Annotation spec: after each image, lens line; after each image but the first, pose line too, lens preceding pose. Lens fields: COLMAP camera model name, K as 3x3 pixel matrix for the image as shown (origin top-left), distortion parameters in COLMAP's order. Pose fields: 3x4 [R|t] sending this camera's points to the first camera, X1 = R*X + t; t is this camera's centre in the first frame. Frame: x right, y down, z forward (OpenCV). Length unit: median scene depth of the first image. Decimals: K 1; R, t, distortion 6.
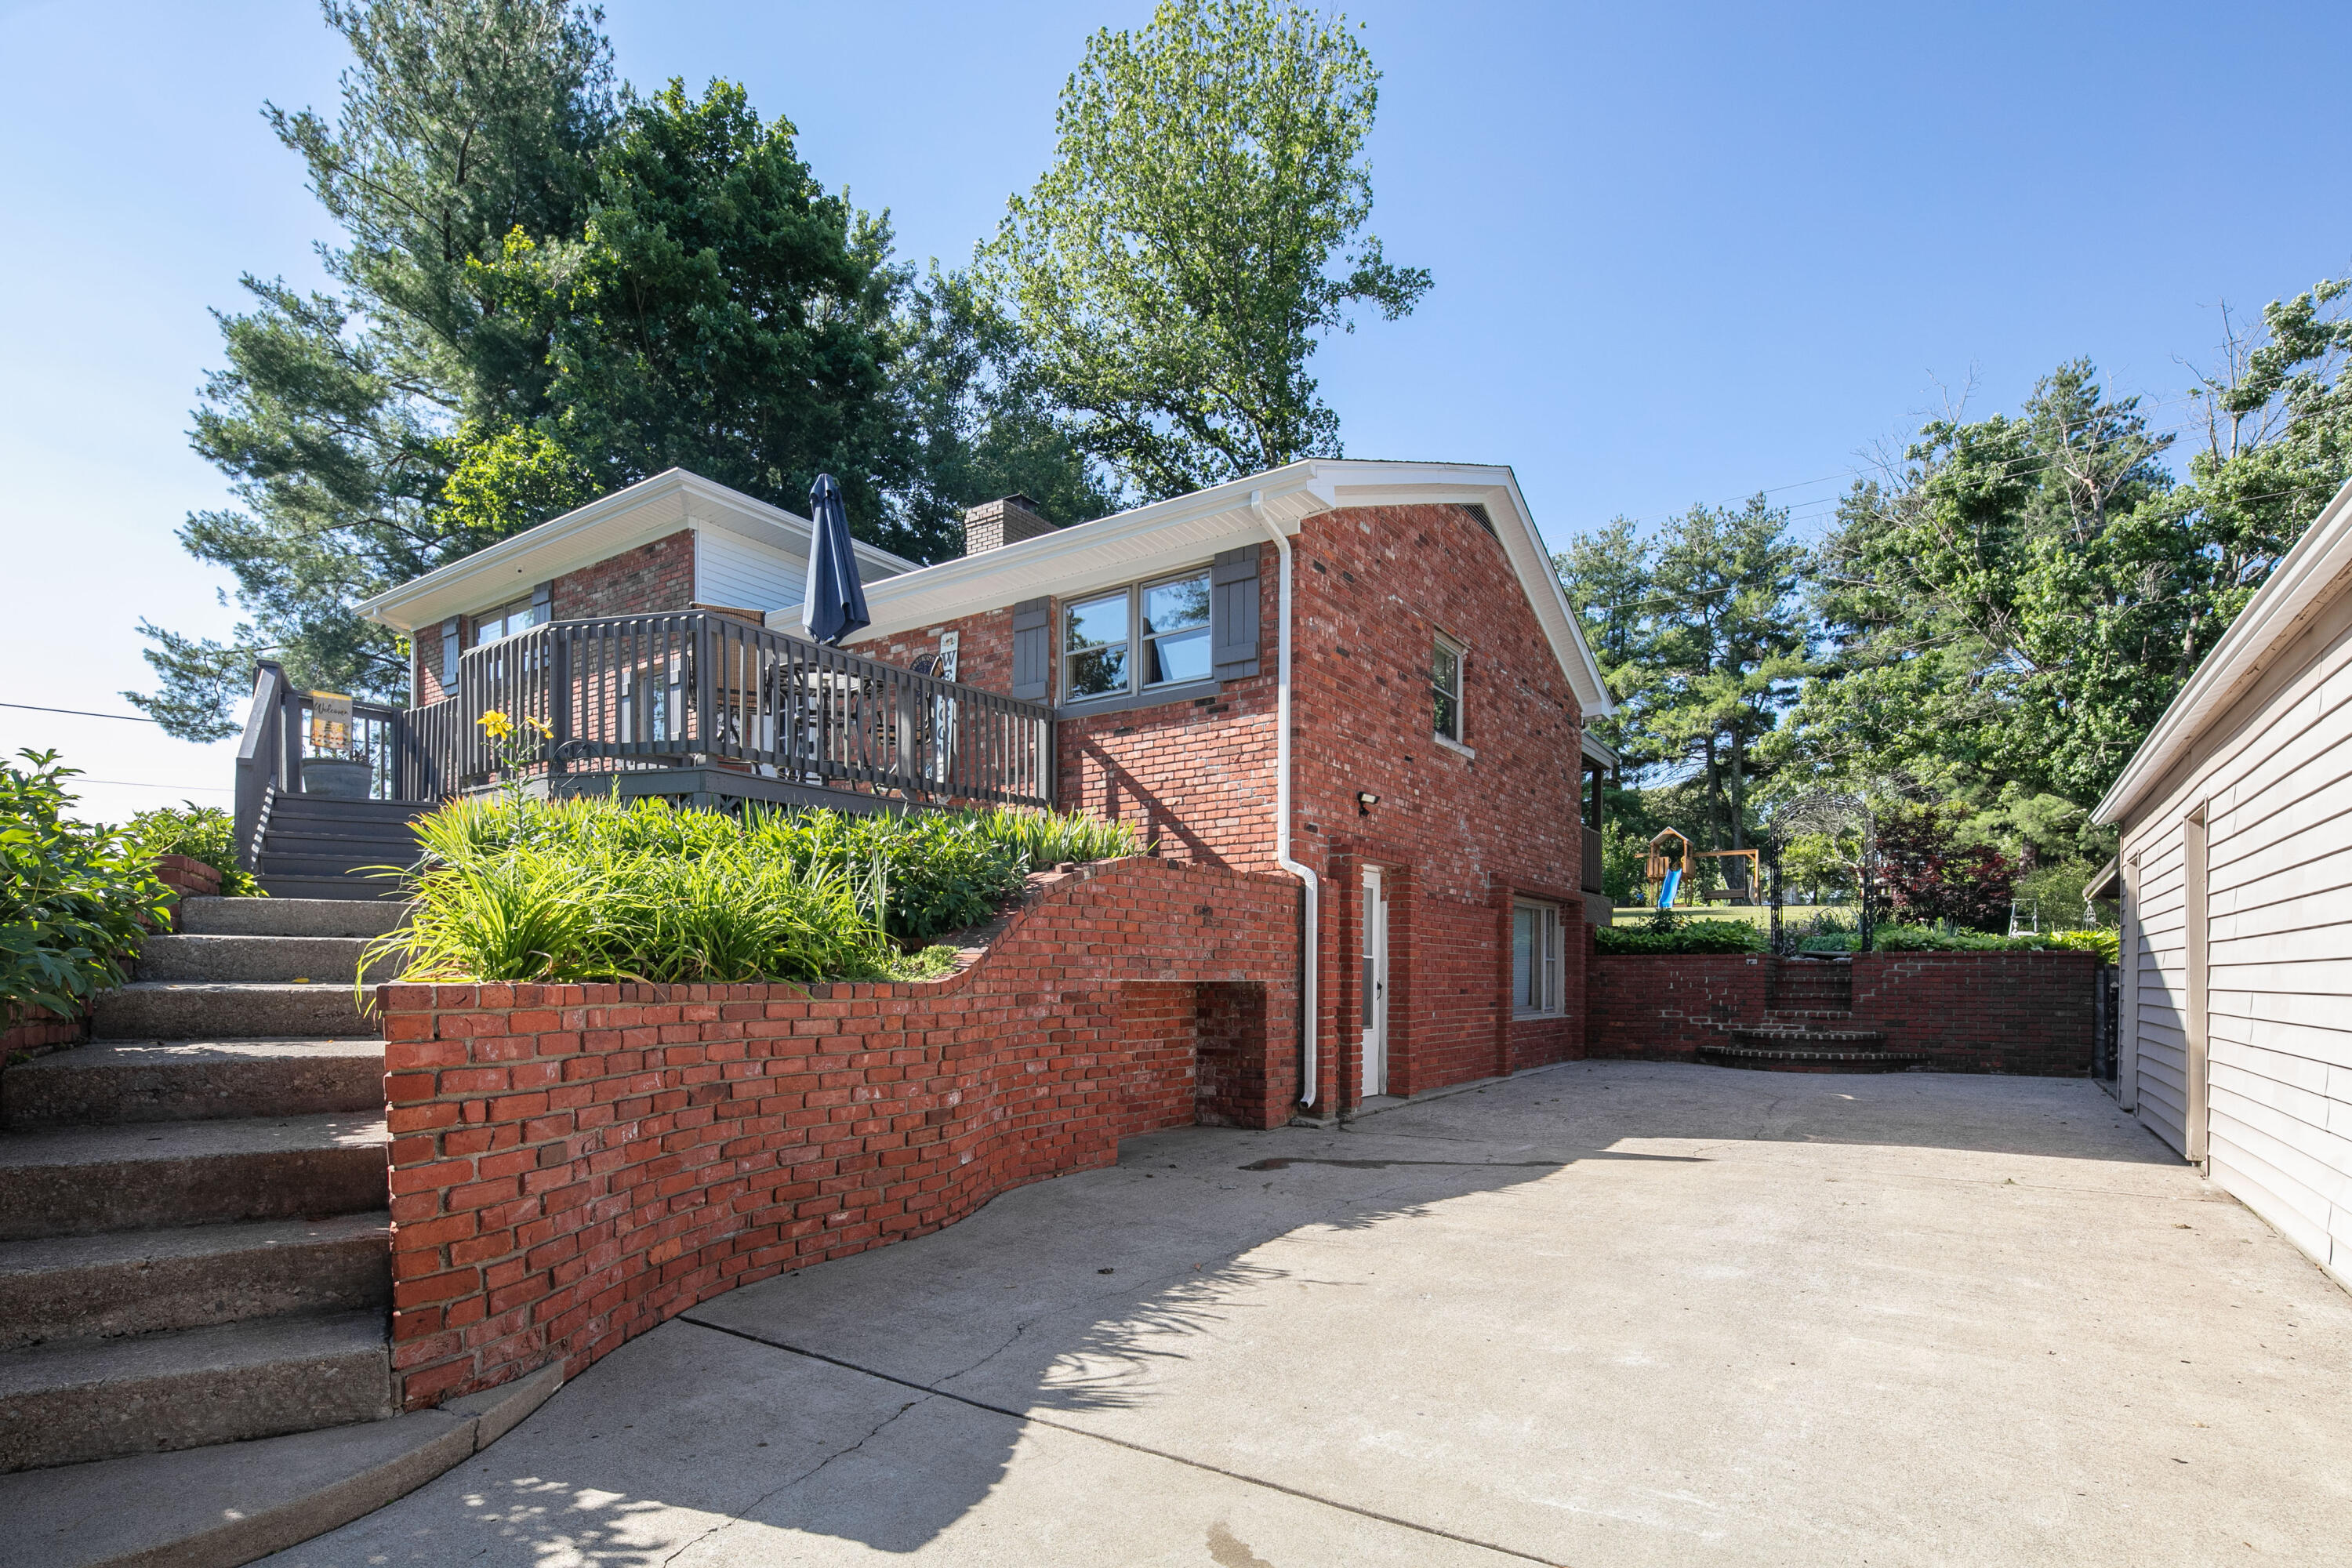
lens RADIAL K [[1147.3, 0, 1180.3], [0, 1147.3, 976.8], [0, 0, 1]] dist [0.010207, 0.000194]
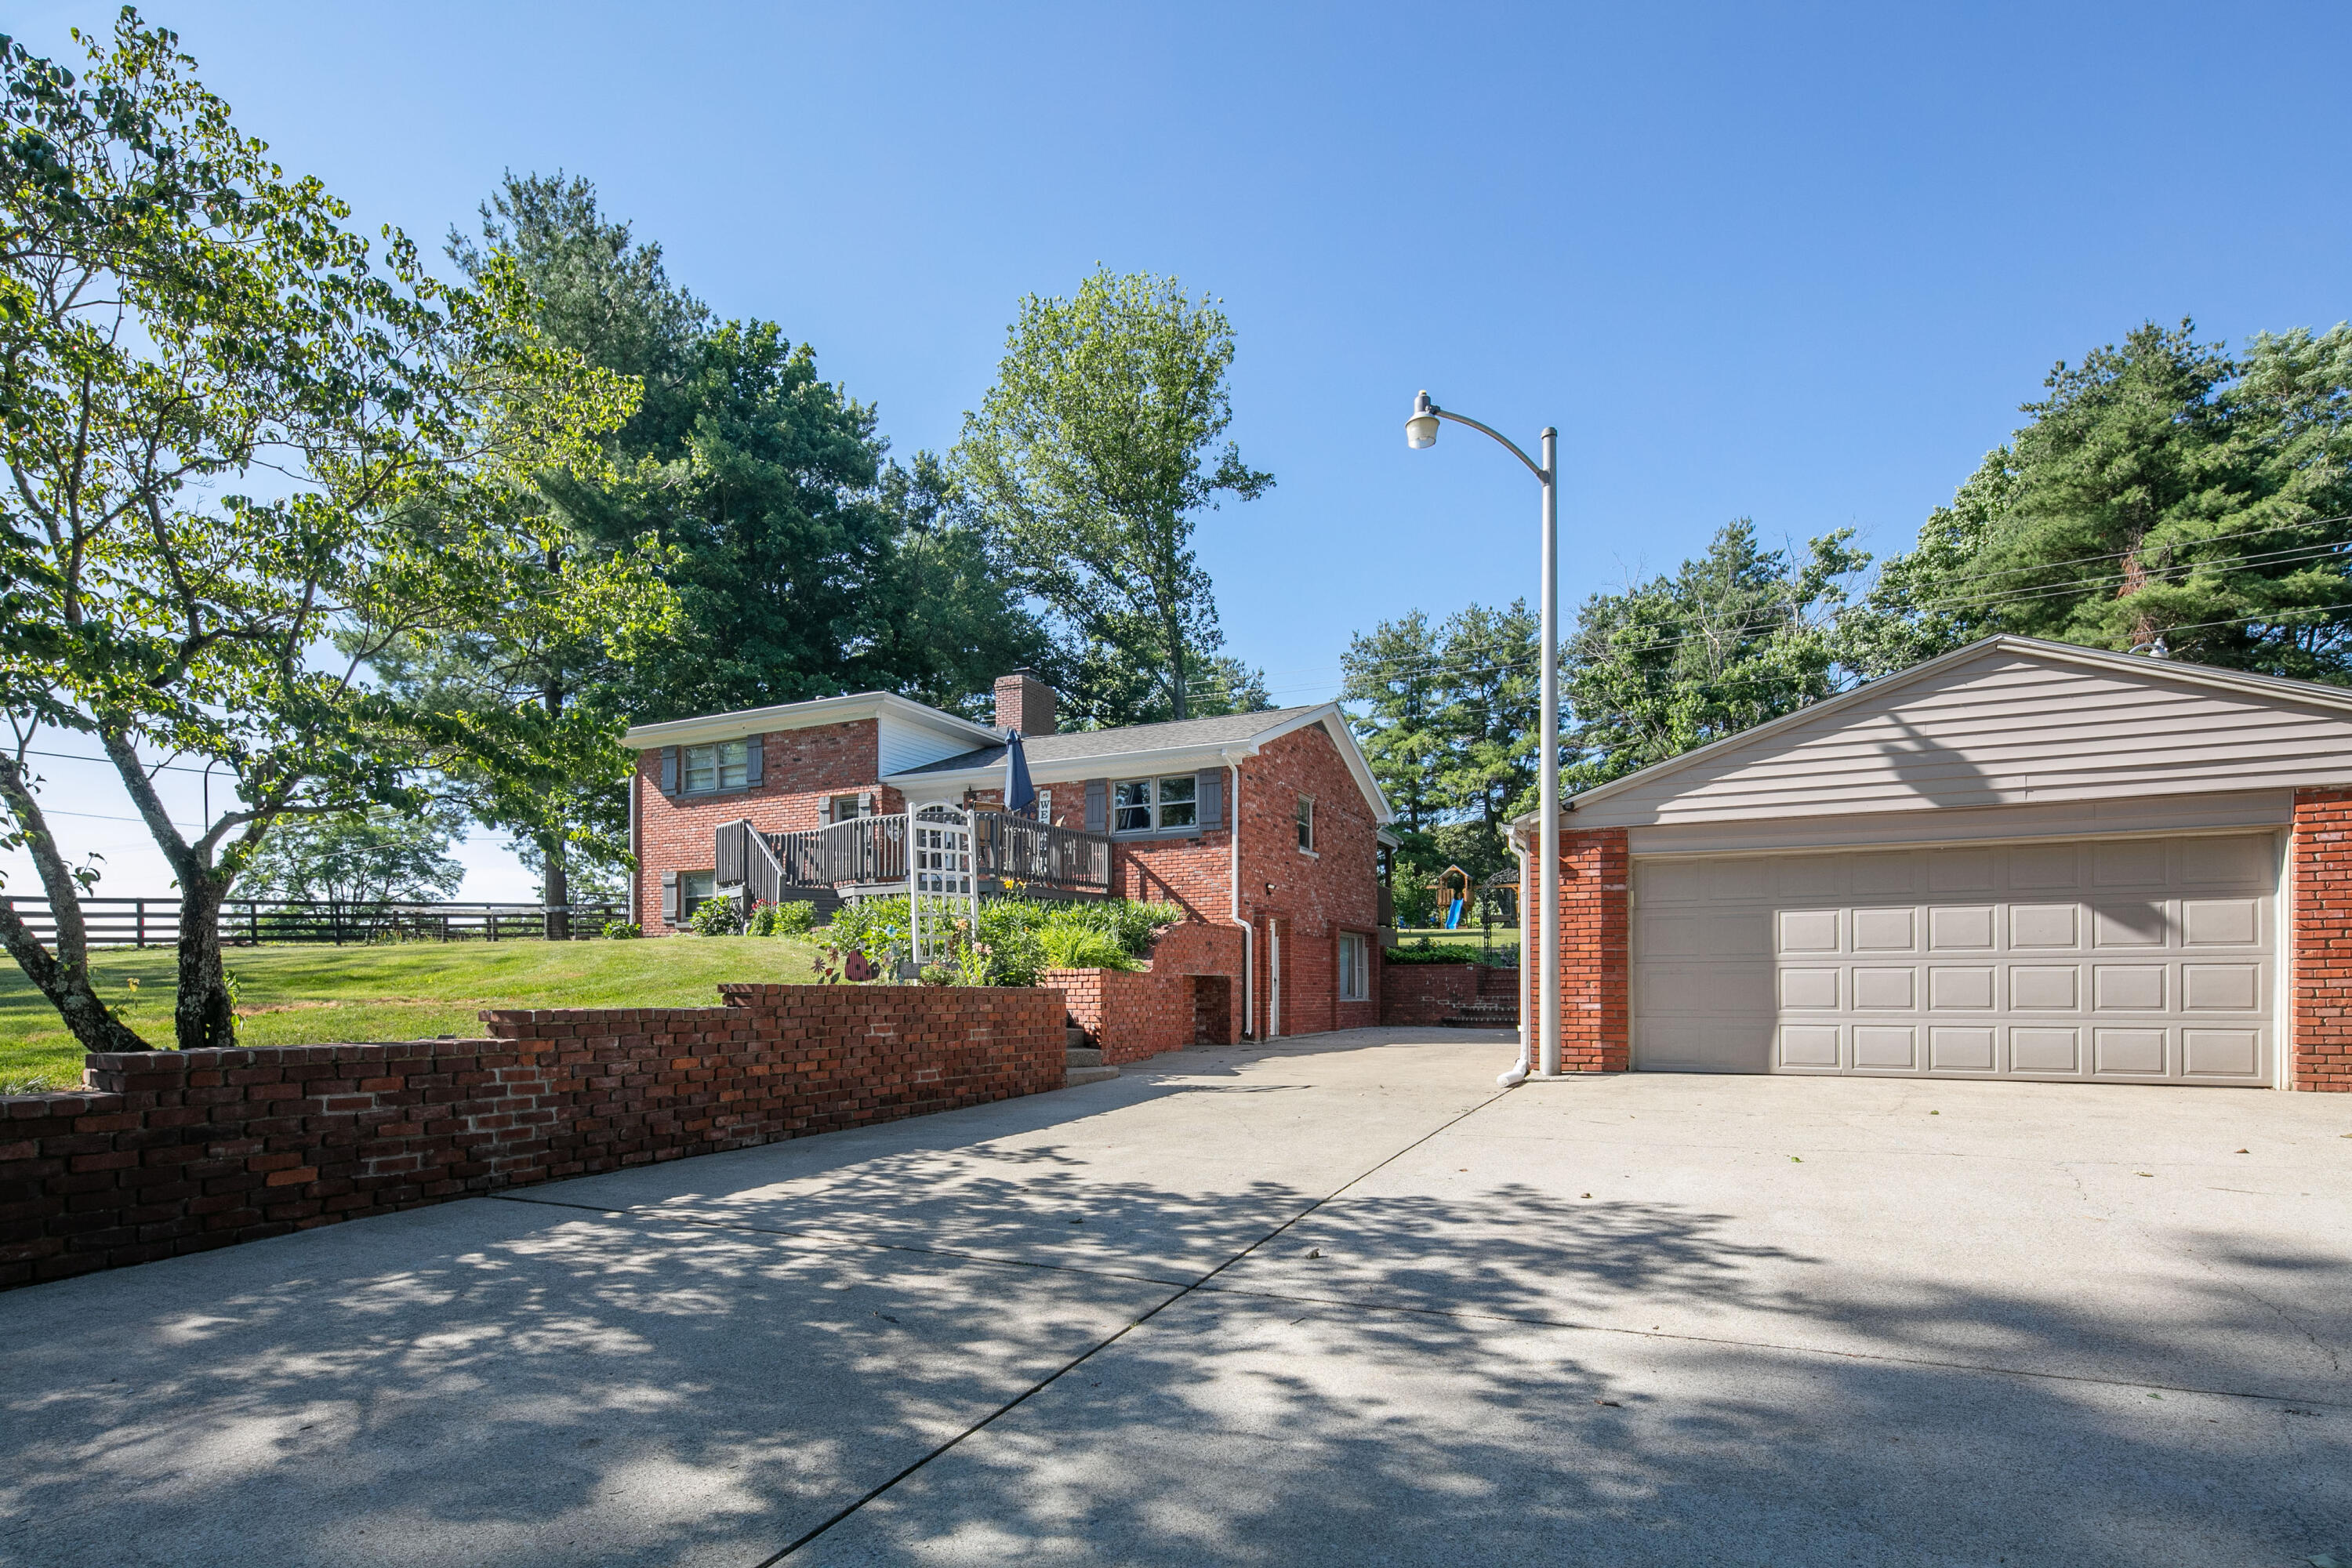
lens RADIAL K [[1117.5, 0, 1184.0], [0, 1117.5, 940.9], [0, 0, 1]] dist [-0.001388, -0.000582]
pose [[0.988752, 0.003893, 0.149515, -0.092545], [0.002458, 0.999103, -0.042274, 0.007664], [-0.149545, 0.042166, 0.987855, -0.301169]]
